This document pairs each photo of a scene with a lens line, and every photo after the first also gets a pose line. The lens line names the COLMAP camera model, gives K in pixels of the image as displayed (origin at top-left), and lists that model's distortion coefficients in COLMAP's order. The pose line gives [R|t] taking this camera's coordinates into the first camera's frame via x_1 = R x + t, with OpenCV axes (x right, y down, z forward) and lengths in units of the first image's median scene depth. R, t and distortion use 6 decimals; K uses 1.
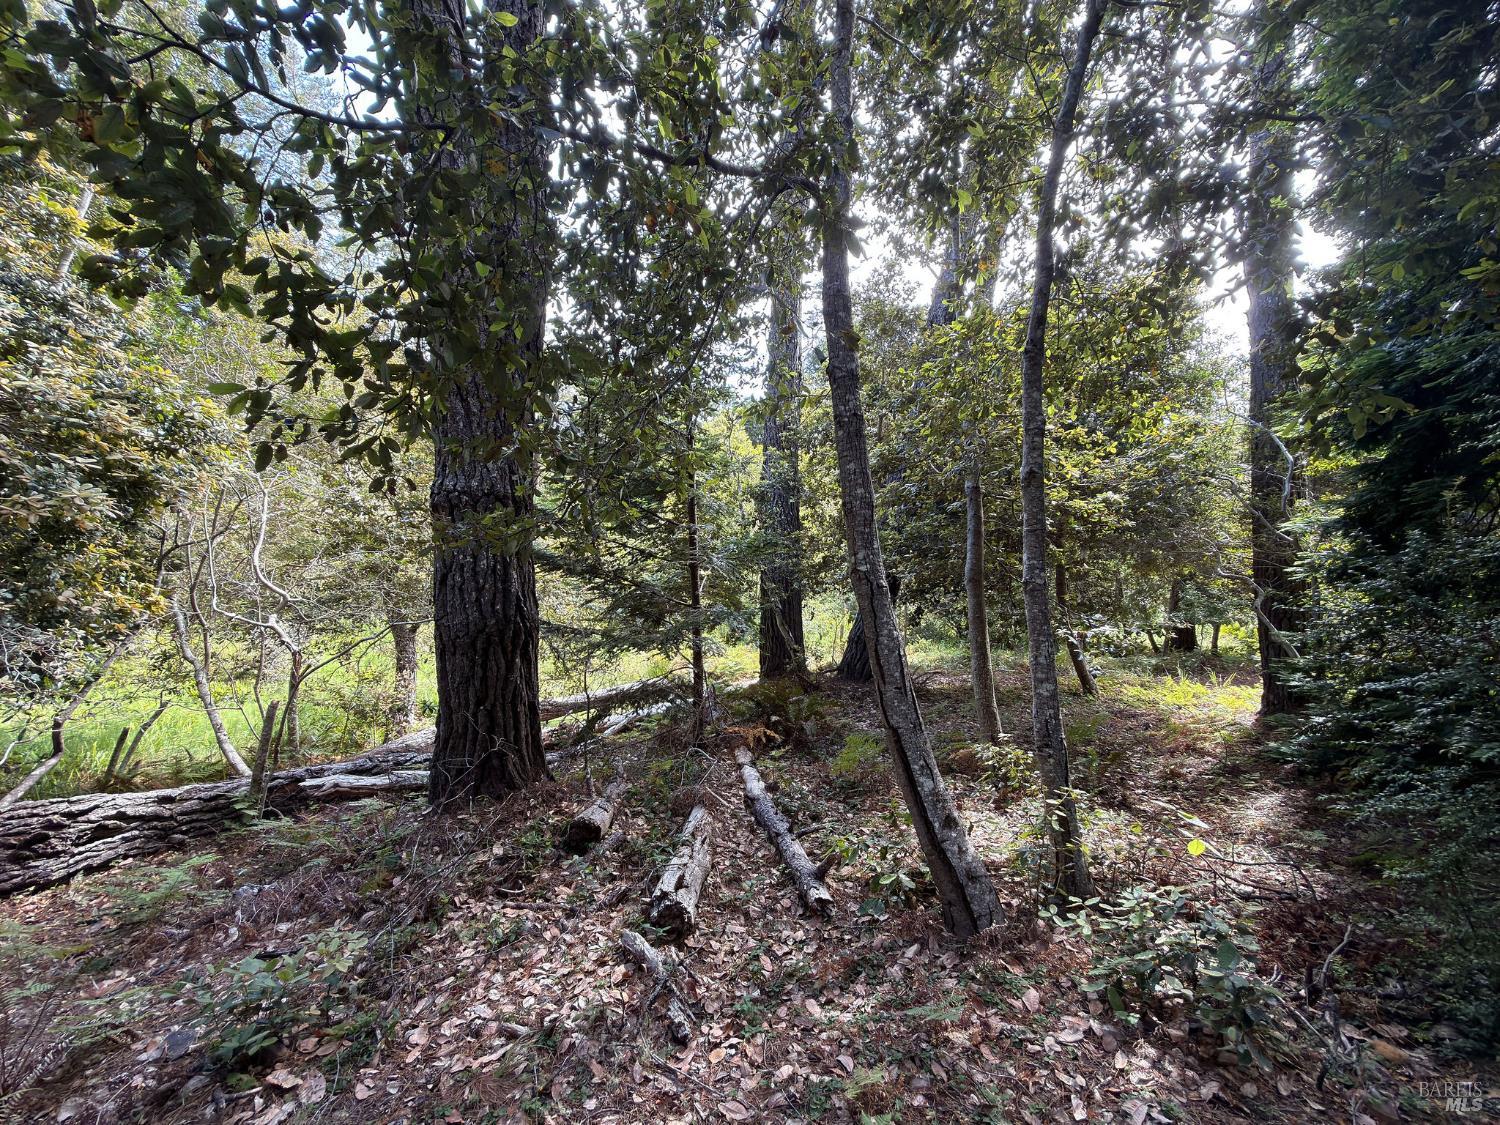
lens RADIAL K [[599.1, 0, 749.6], [0, 599.1, 559.5], [0, 0, 1]] dist [0.003612, -0.000028]
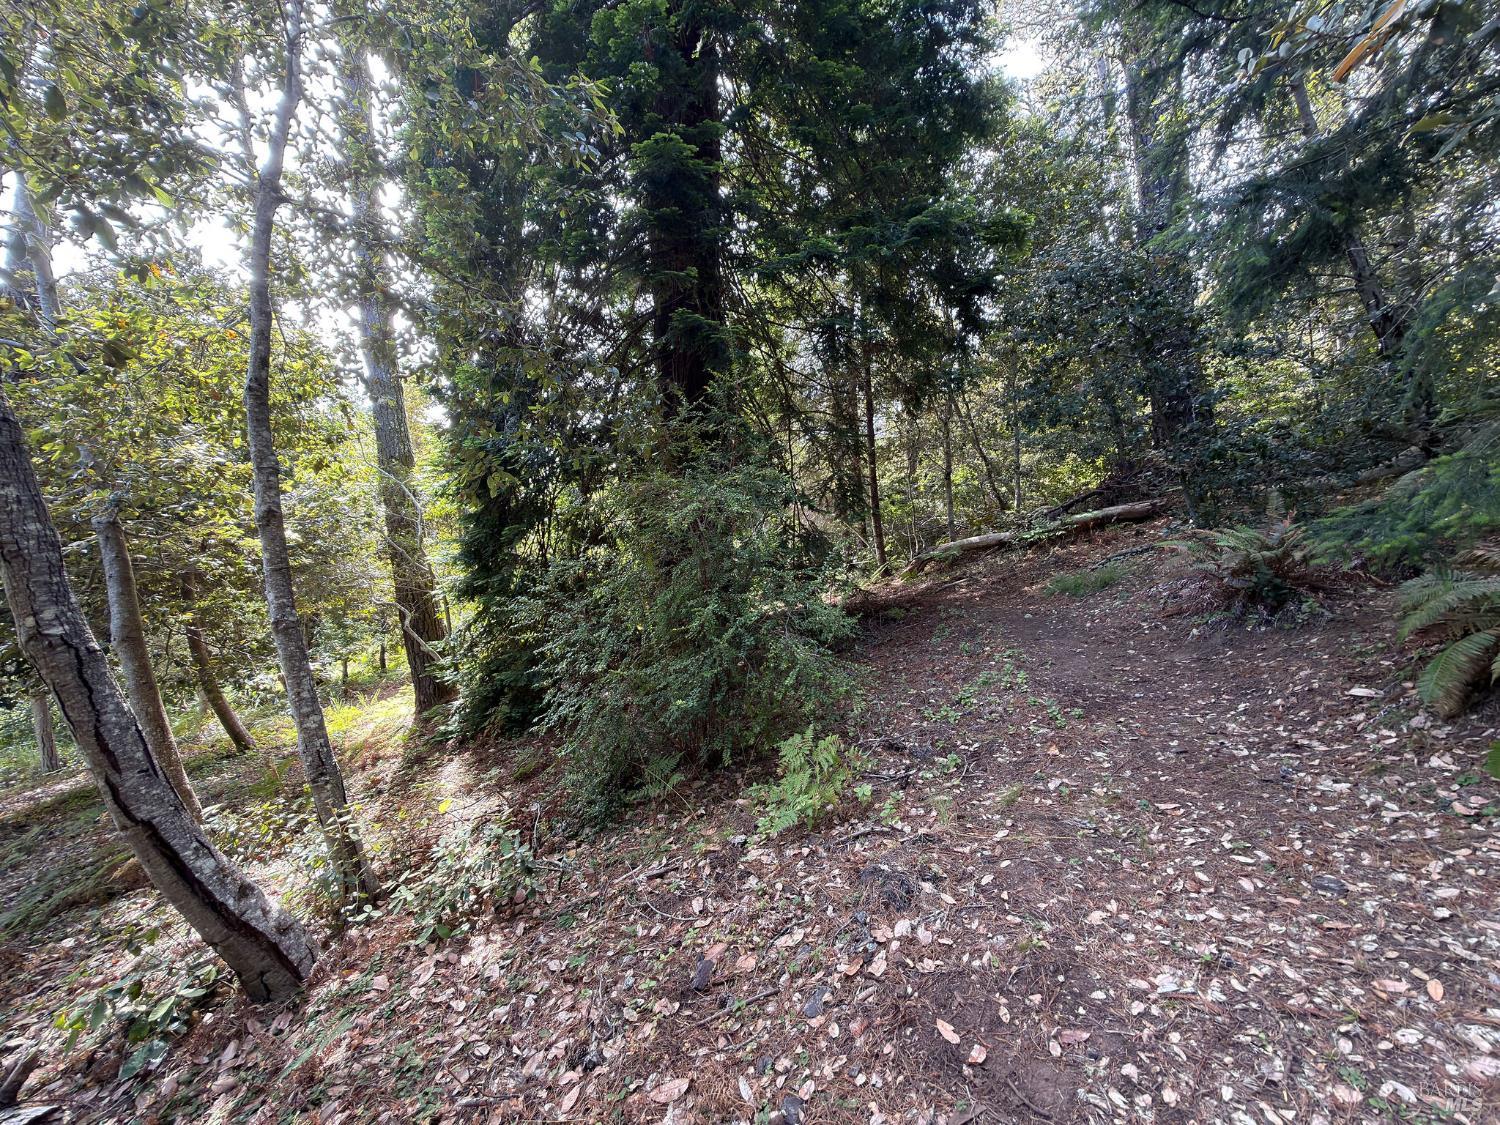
lens RADIAL K [[599.1, 0, 750.6], [0, 599.1, 557.0], [0, 0, 1]] dist [0.003612, -0.000028]
pose [[0.275615, -0.029129, 0.960827, -0.297535], [0.093557, 0.995608, 0.003347, 0.001702], [-0.956705, 0.088969, 0.277129, -0.030953]]
